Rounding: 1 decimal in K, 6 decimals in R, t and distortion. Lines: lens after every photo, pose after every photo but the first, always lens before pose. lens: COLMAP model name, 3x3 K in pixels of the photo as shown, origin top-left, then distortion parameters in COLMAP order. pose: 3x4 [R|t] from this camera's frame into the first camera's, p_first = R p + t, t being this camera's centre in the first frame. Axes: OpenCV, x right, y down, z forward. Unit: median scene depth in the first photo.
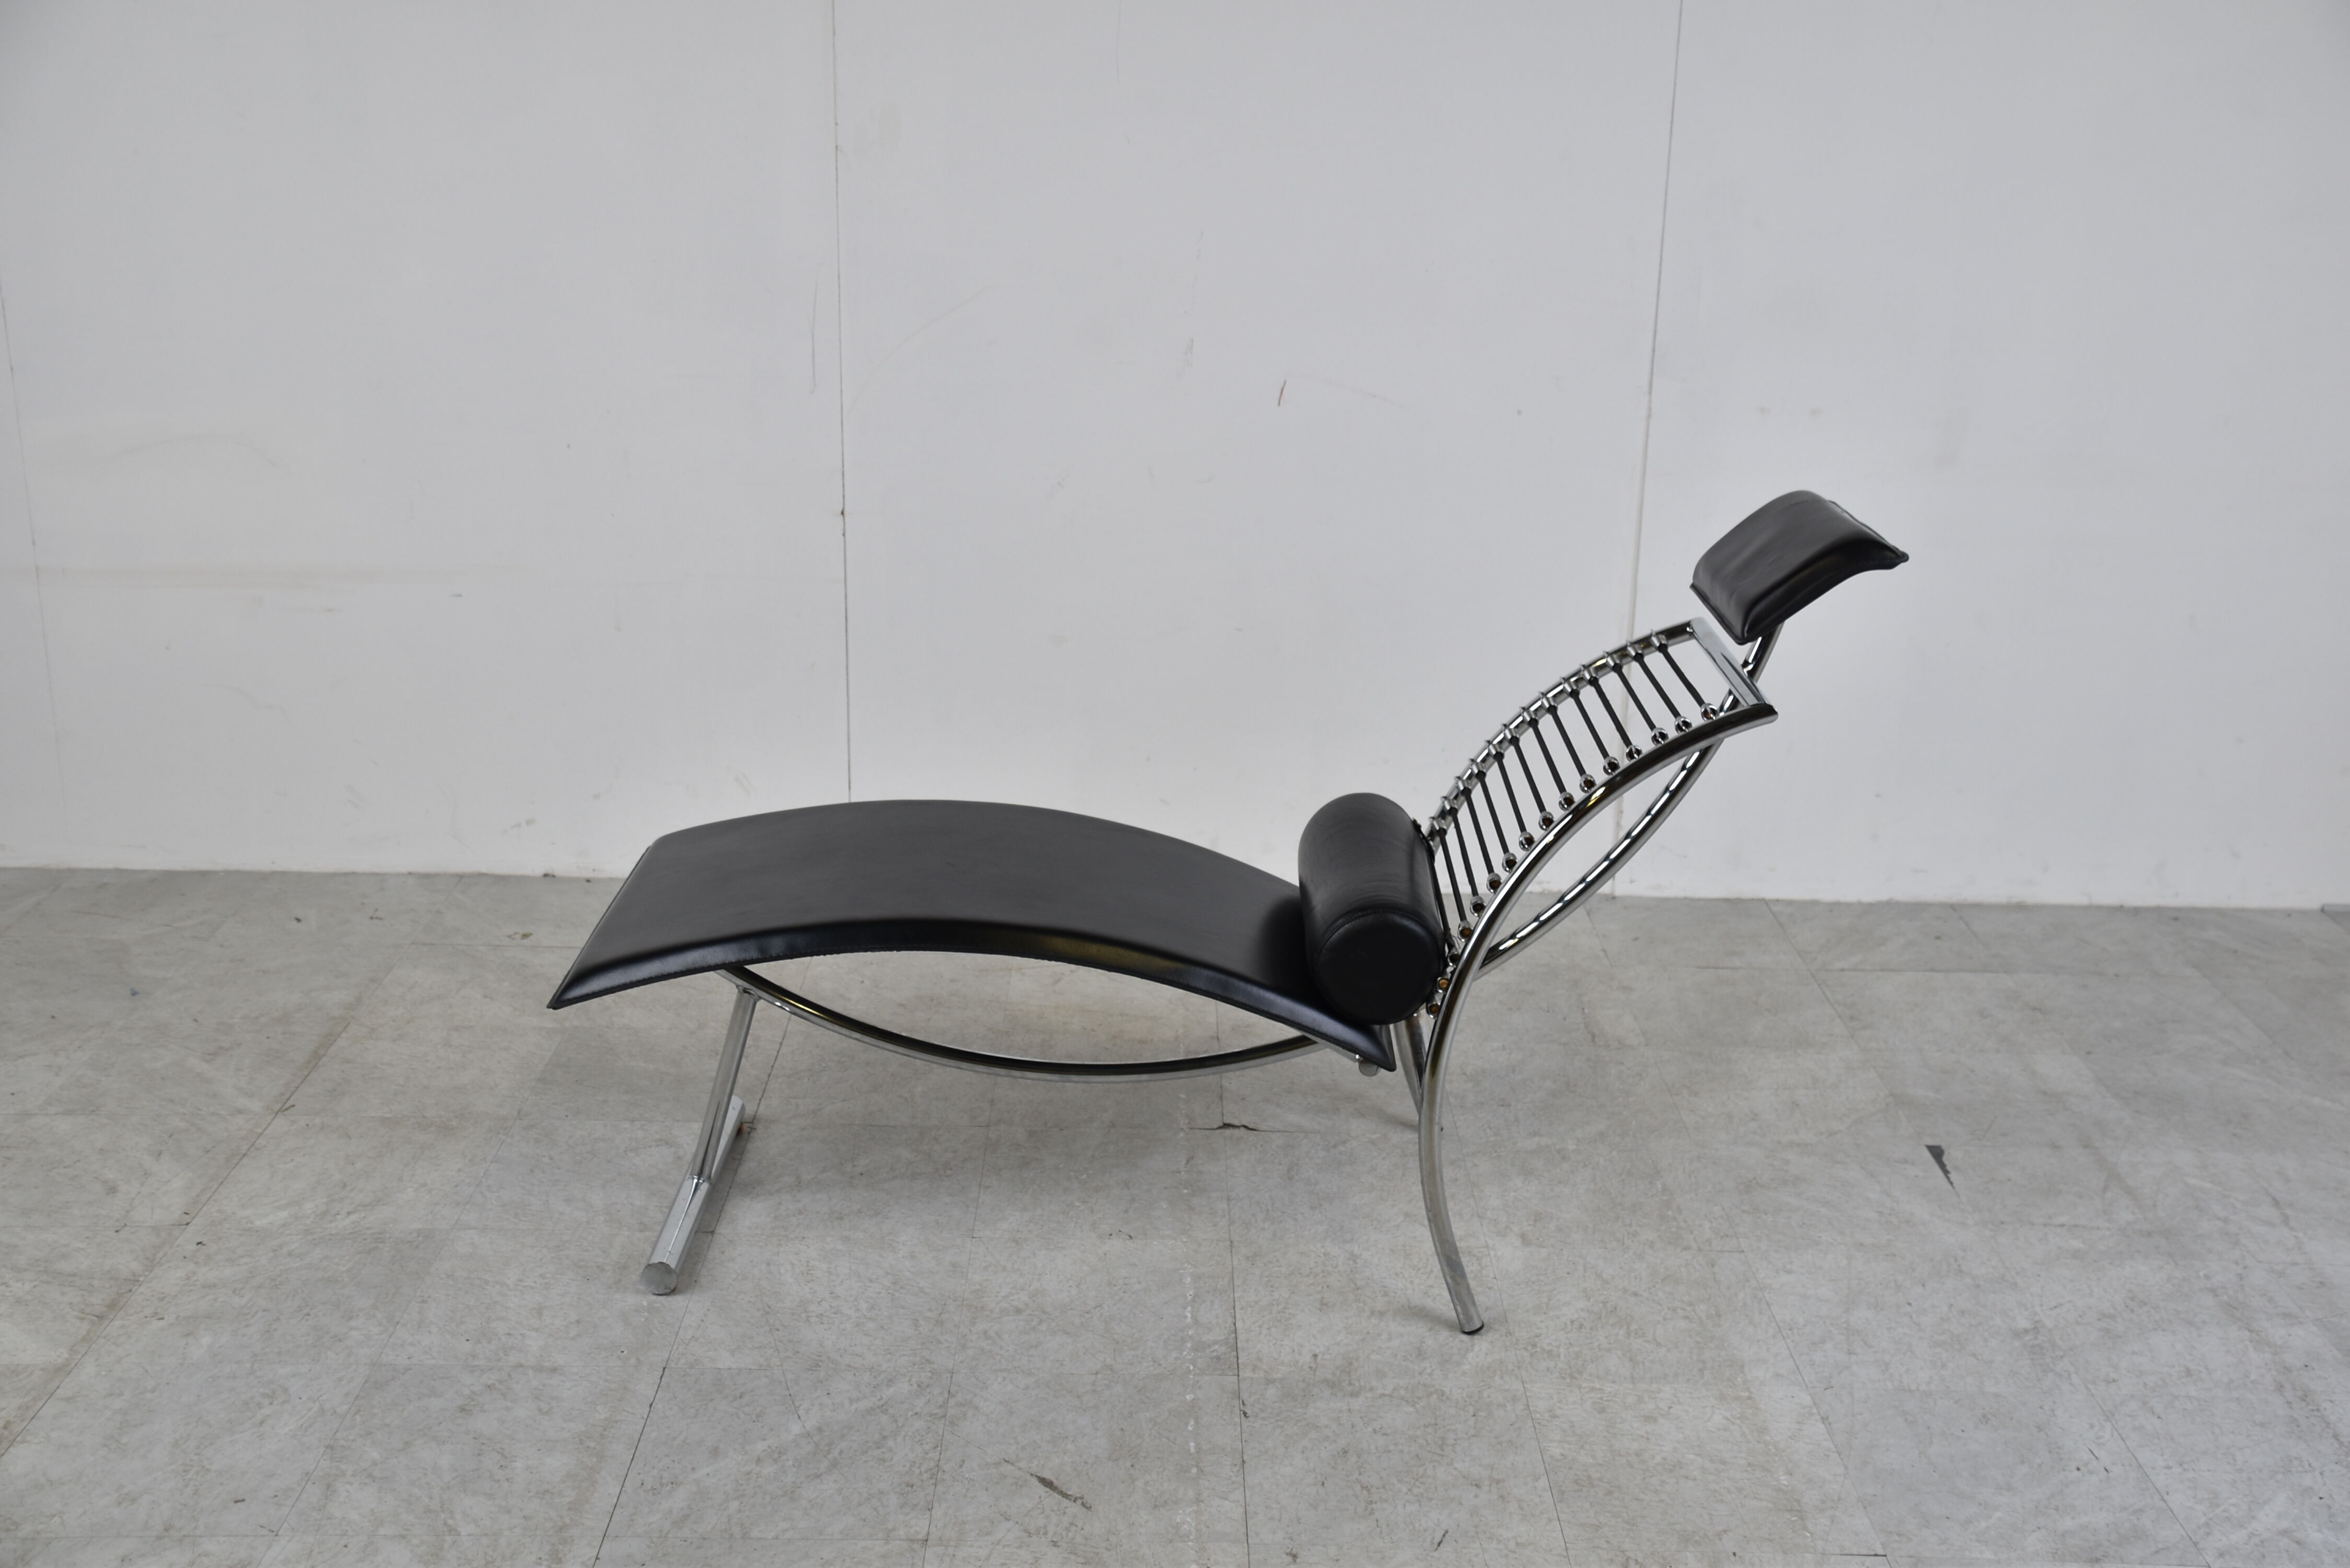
lens RADIAL K [[2520.0, 0, 1180.5], [0, 2520.0, 789.2], [0, 0, 1]] dist [-0.015479, 0.234122]
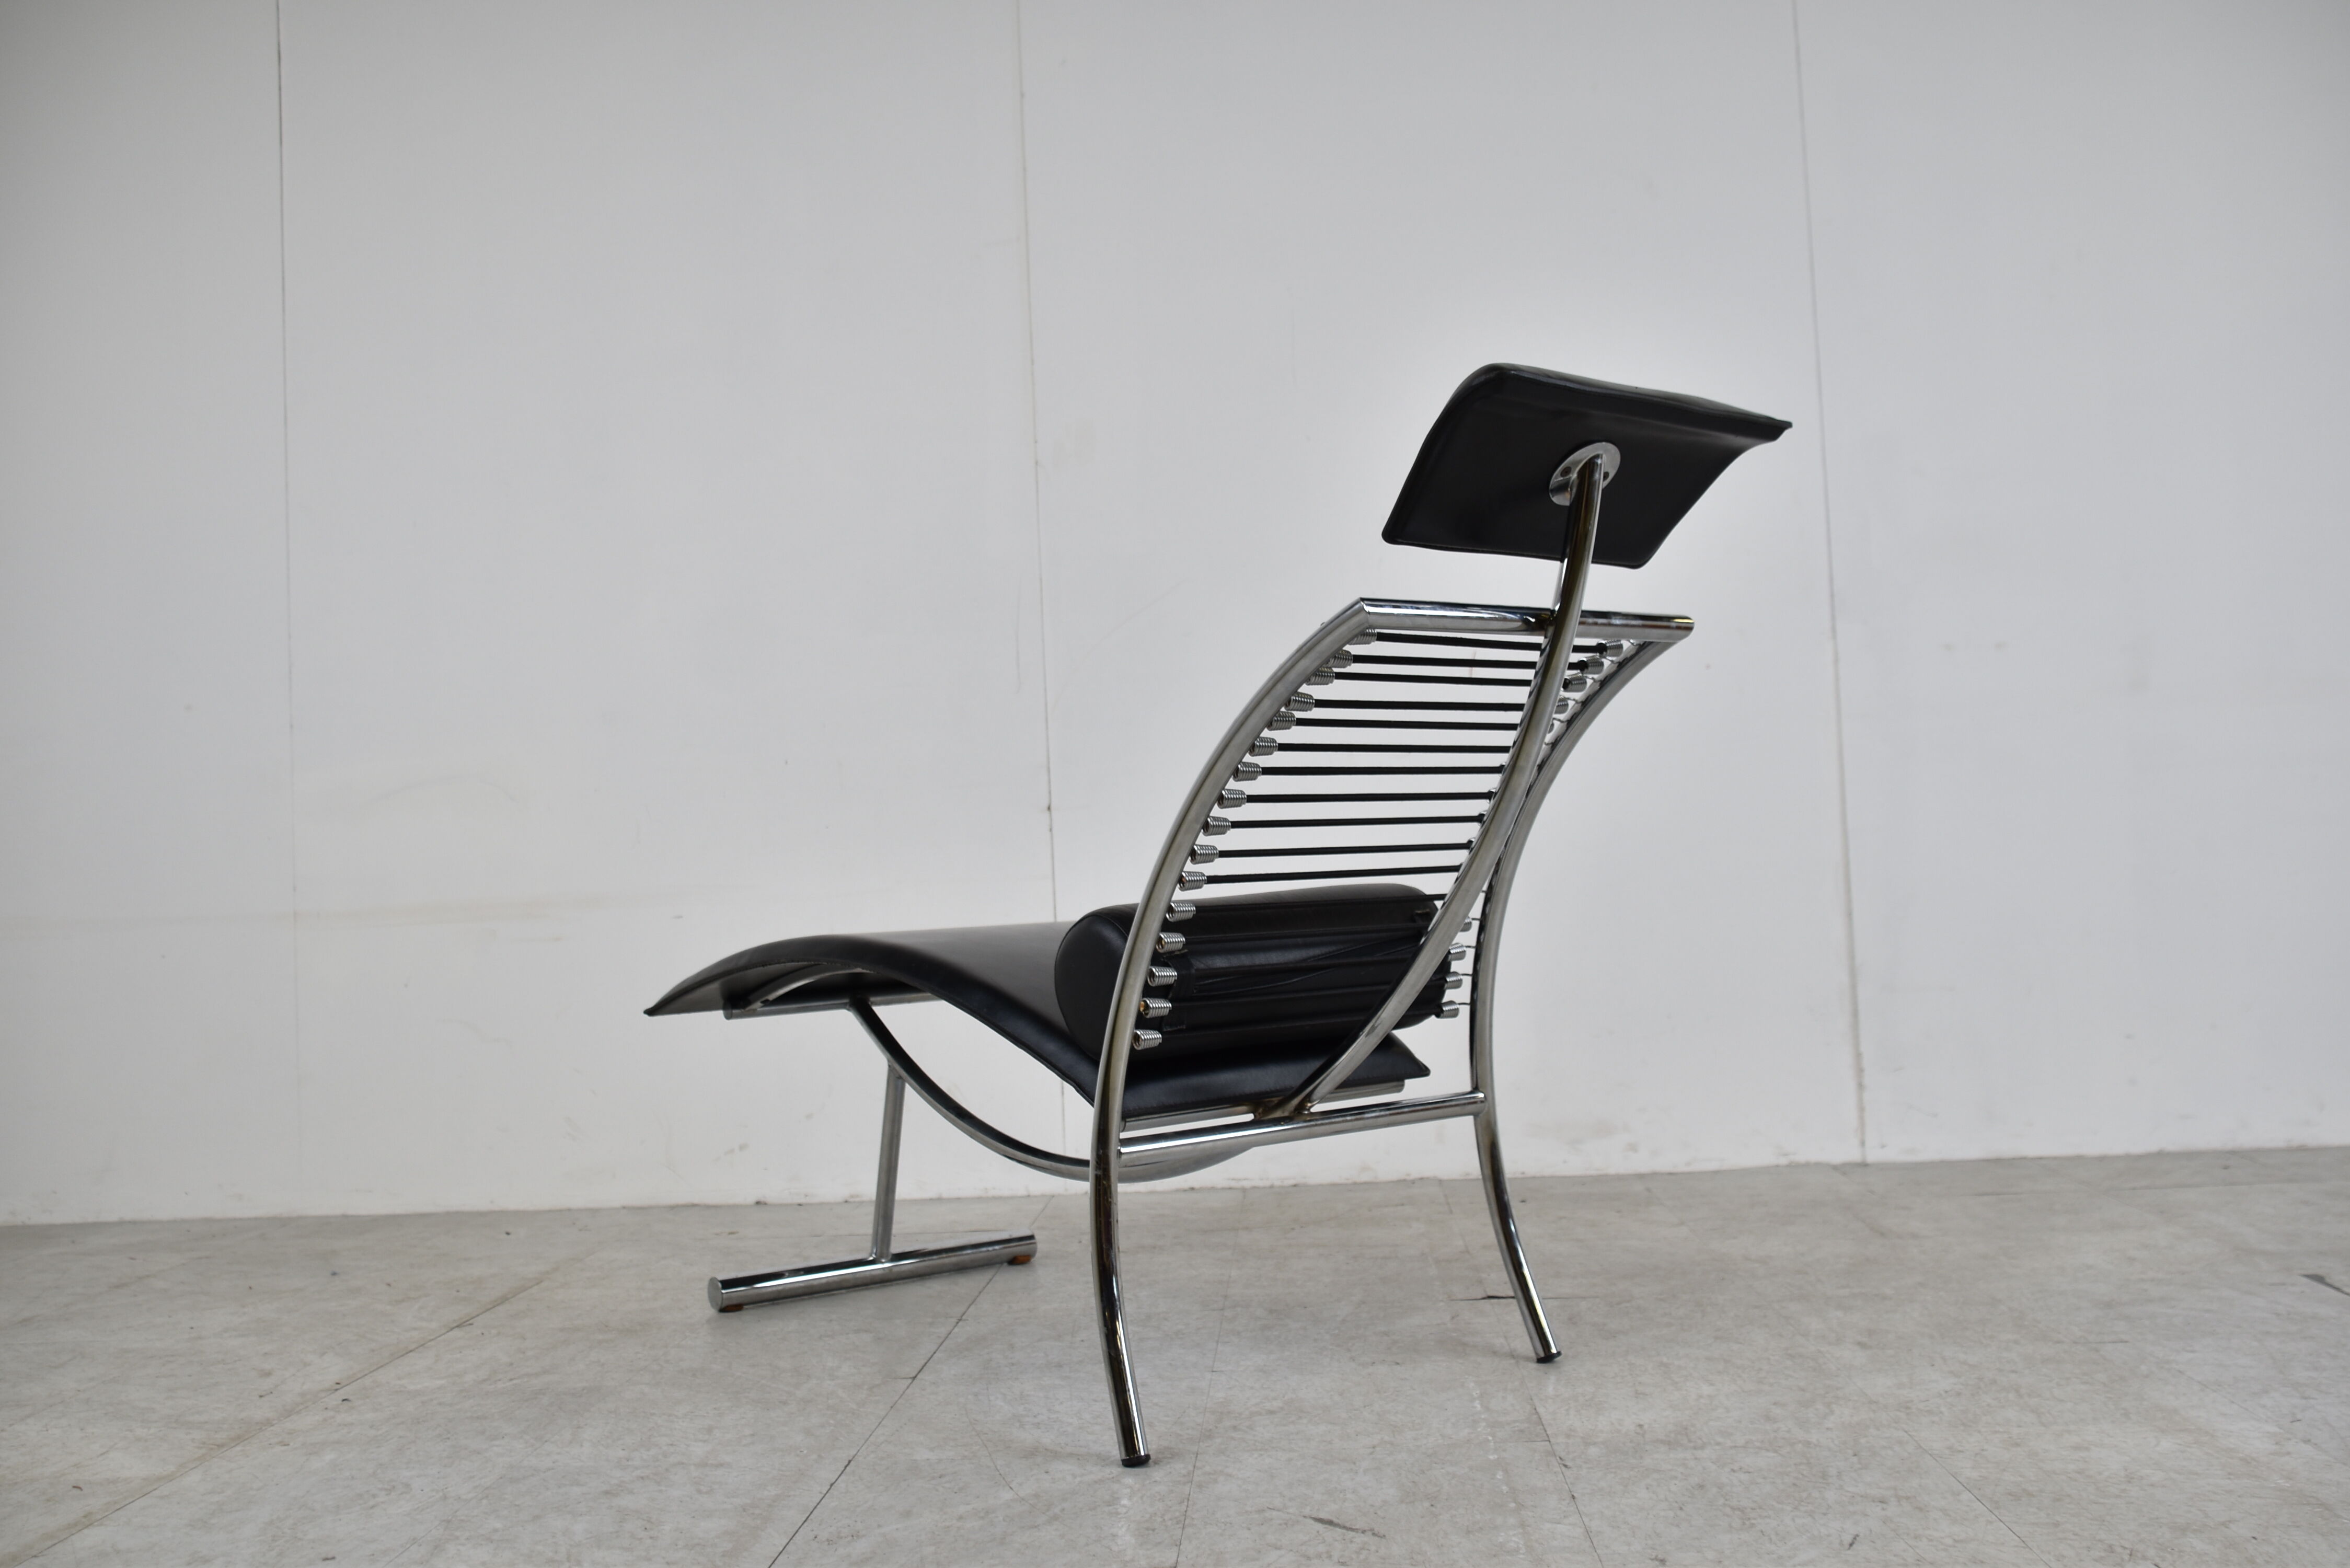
lens RADIAL K [[2142.0, 0, 1181.2], [0, 2142.0, 787.3], [0, 0, 1]] dist [-0.094196, 0.147308]
pose [[0.995683, -0.067358, -0.063860, -0.035129], [0.041719, 0.939371, -0.340355, 0.248402], [0.082914, 0.336222, 0.938126, 0.265814]]
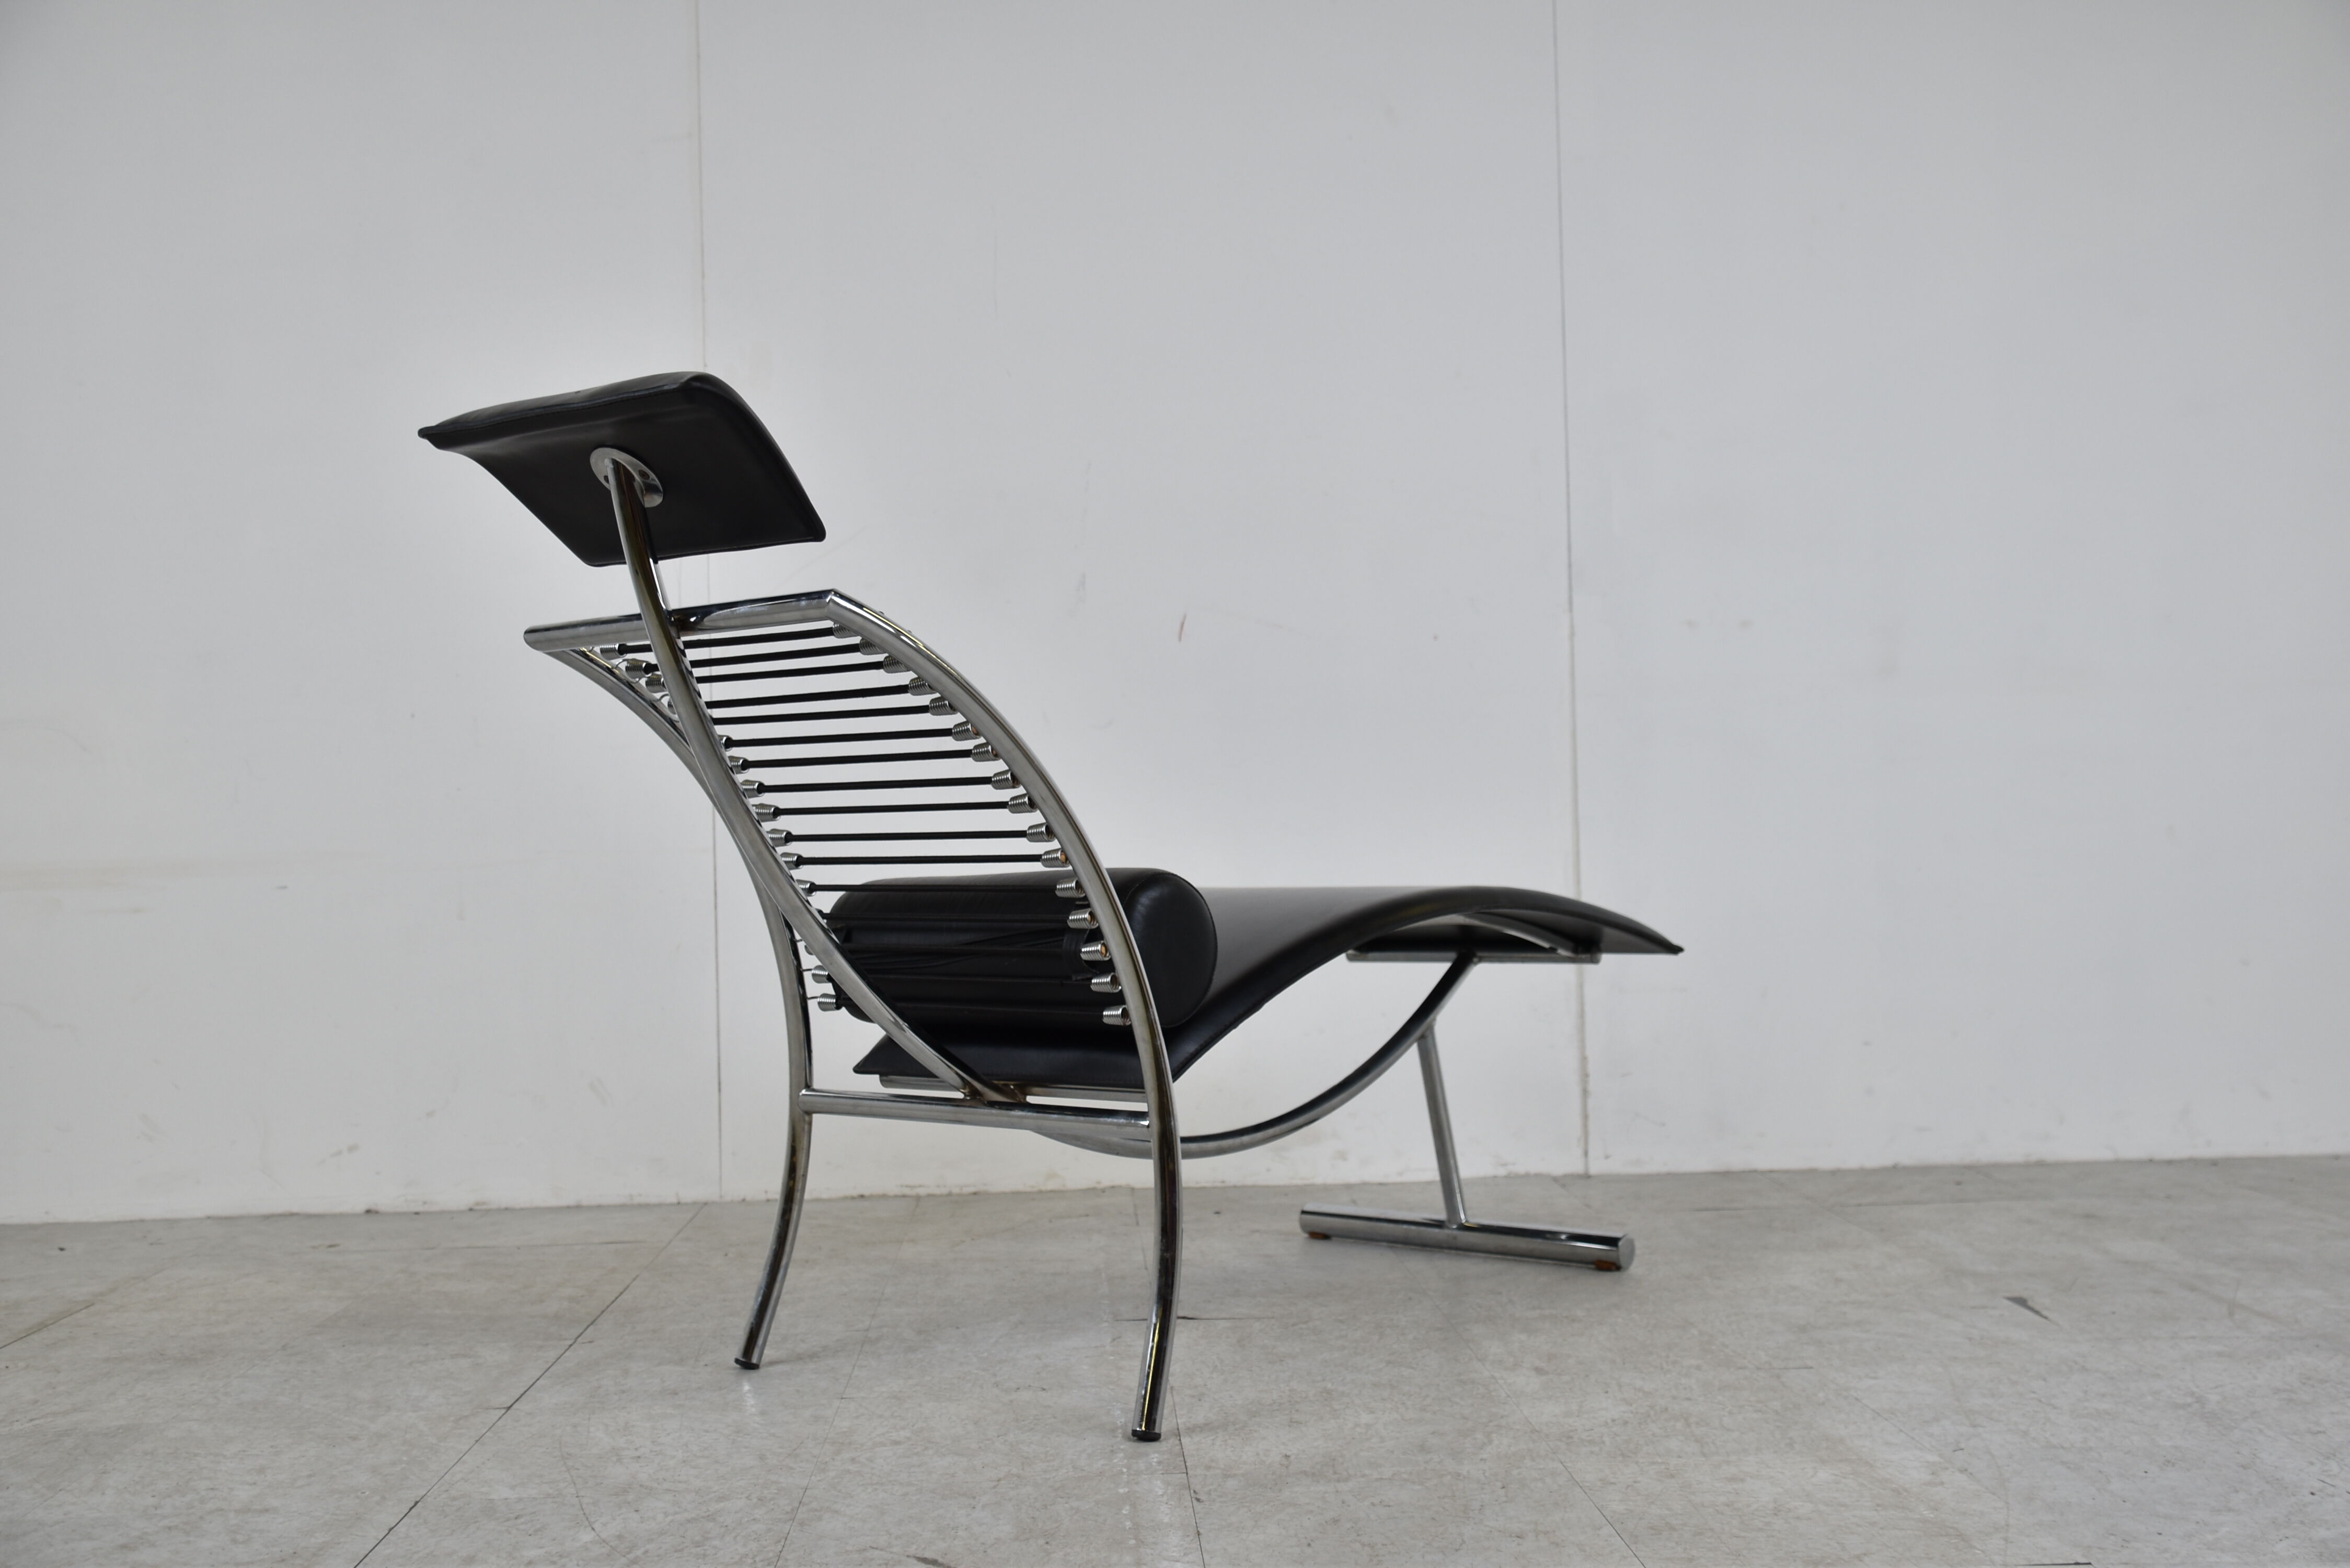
lens RADIAL K [[2386.0, 0, 1182.0], [0, 2386.0, 788.8], [0, 0, 1]] dist [-0.050005, 0.215263]
pose [[0.998168, -0.043651, 0.041884, 0.000499], [0.054745, 0.946392, -0.318348, 0.251351], [-0.025743, 0.320058, 0.947048, 0.245579]]
